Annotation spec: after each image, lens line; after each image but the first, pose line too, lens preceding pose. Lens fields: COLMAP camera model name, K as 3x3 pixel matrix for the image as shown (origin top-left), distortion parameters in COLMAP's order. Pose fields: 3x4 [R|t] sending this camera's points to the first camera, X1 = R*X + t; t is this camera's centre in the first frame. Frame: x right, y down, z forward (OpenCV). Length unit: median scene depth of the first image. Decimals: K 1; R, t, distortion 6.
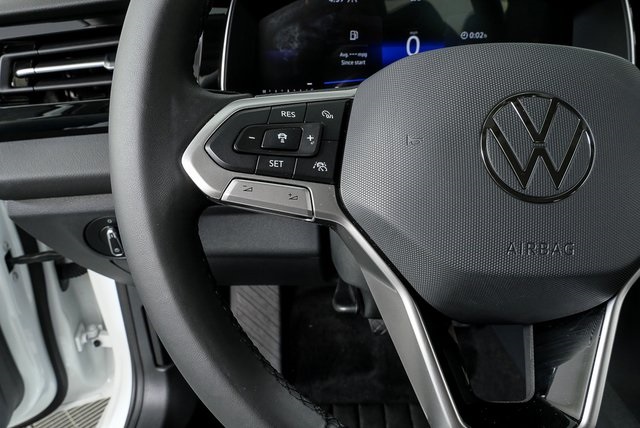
lens RADIAL K [[459.9, 0, 319.0], [0, 459.9, 216.8], [0, 0, 1]] dist [-0.030443, 0.019856]
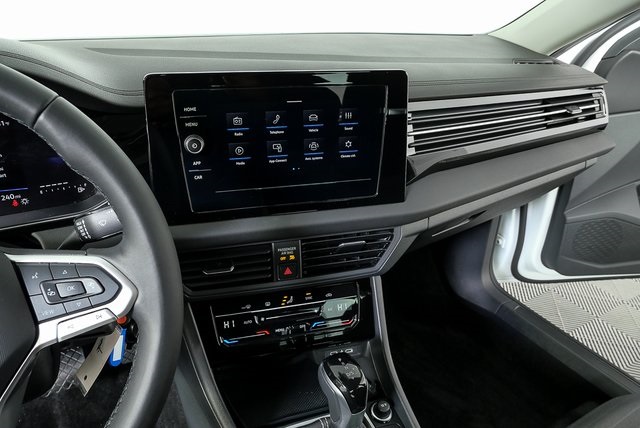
lens RADIAL K [[459.9, 0, 318.3], [0, 459.9, 215.2], [0, 0, 1]] dist [-0.030443, 0.019856]
pose [[0.863268, -0.184387, 0.469861, 0.491390], [0.181548, 0.982016, 0.051816, -0.162832], [-0.470965, 0.040571, 0.881219, -0.384500]]
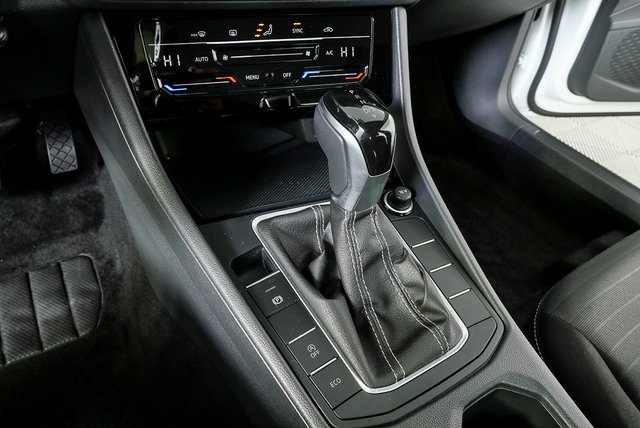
lens RADIAL K [[459.9, 0, 317.3], [0, 459.9, 214.2], [0, 0, 1]] dist [-0.030443, 0.019856]
pose [[0.846422, -0.288424, 0.447639, 0.609006], [0.149443, 0.935494, 0.320185, 0.223885], [-0.511113, -0.204115, 0.834926, 0.046830]]
